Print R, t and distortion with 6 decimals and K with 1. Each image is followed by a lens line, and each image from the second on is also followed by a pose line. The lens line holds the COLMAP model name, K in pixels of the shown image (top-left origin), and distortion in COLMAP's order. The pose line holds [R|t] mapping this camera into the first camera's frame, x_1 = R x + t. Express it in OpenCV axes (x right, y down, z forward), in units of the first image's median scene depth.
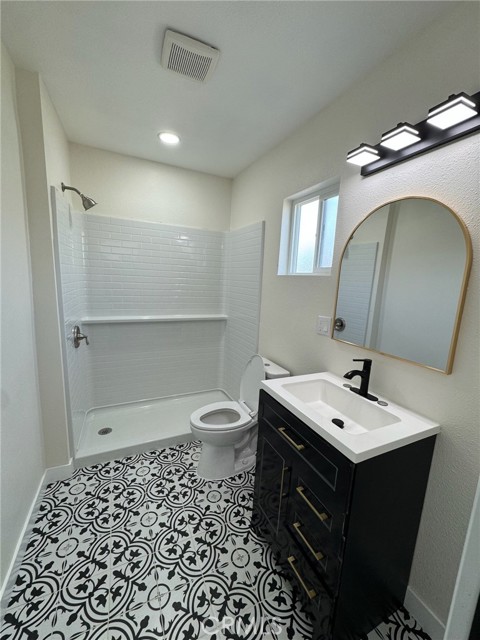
lens RADIAL K [[250.1, 0, 240.0], [0, 250.1, 320.0], [0, 0, 1]] dist [0.001324, -0.002234]
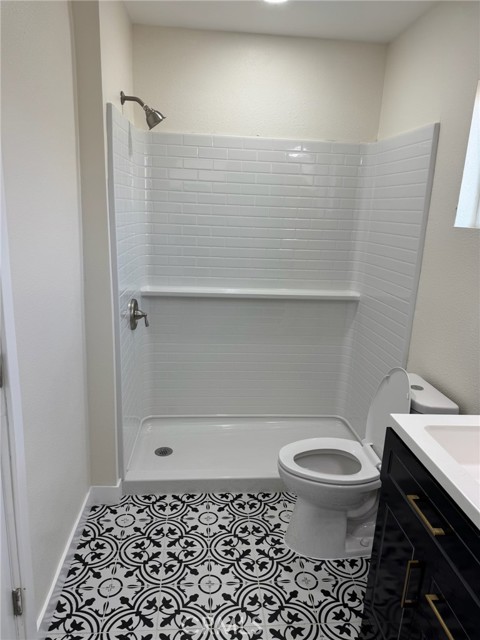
lens RADIAL K [[438.2, 0, 240.0], [0, 438.2, 320.0], [0, 0, 1]] dist [0.064600, -0.071671]
pose [[0.937916, 0.073688, -0.338944, 0.067451], [-0.051449, 0.995919, 0.074151, -0.032137], [0.343025, -0.052109, 0.937880, -0.082432]]
